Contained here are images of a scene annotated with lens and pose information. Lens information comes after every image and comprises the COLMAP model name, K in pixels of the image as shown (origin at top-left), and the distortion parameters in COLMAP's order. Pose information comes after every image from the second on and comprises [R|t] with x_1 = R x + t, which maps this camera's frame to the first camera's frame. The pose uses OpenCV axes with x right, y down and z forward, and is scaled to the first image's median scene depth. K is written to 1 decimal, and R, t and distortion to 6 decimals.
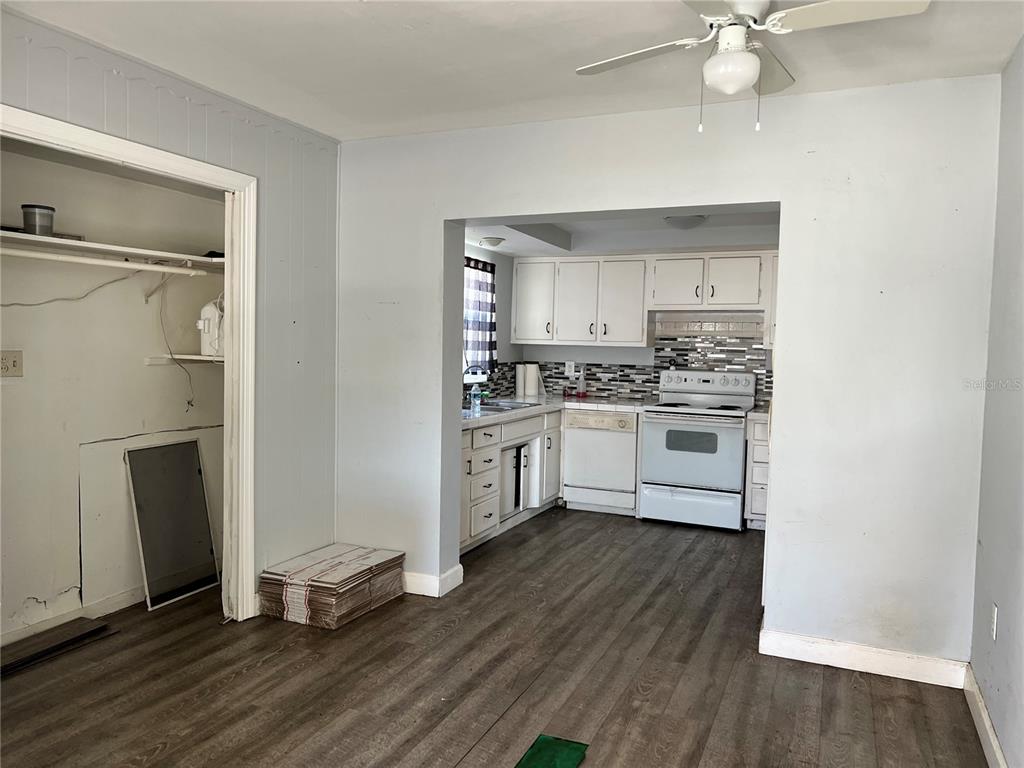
lens RADIAL K [[787.3, 0, 502.7], [0, 787.3, 388.3], [0, 0, 1]] dist [0.076725, -0.007734]
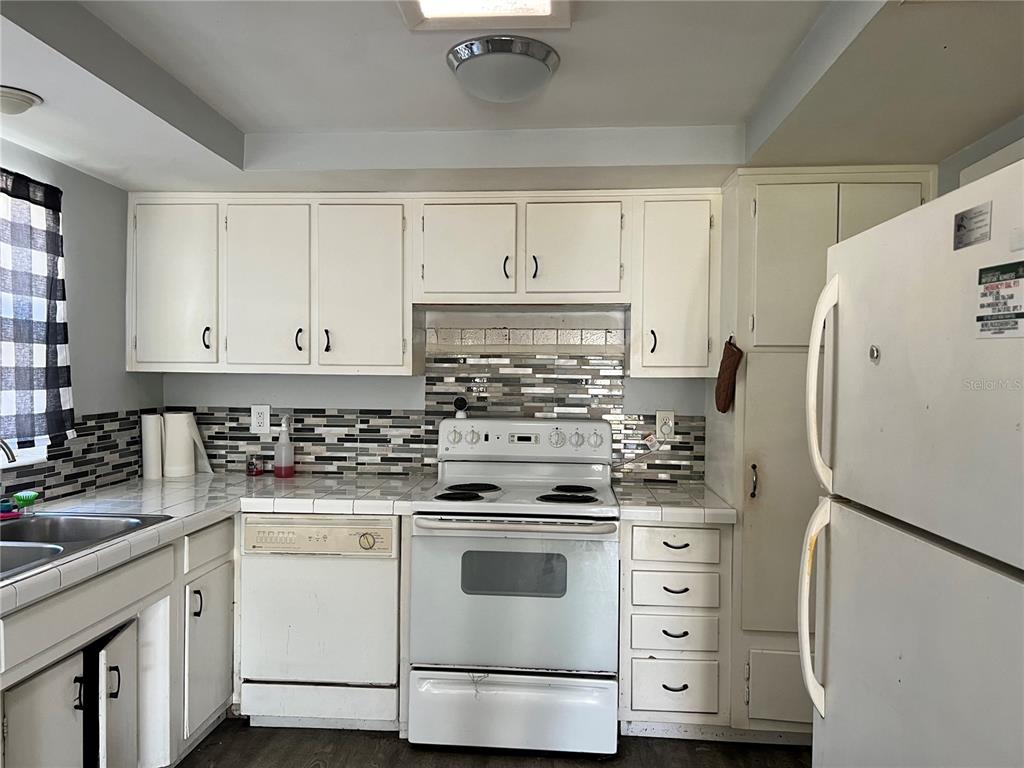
lens RADIAL K [[787.3, 0, 502.7], [0, 787.3, 388.3], [0, 0, 1]] dist [0.076725, -0.007734]
pose [[0.947275, -0.019904, 0.319803, 0.073366], [0.029100, 0.999288, -0.024003, -0.029535], [-0.319098, 0.032044, 0.947180, 0.489229]]
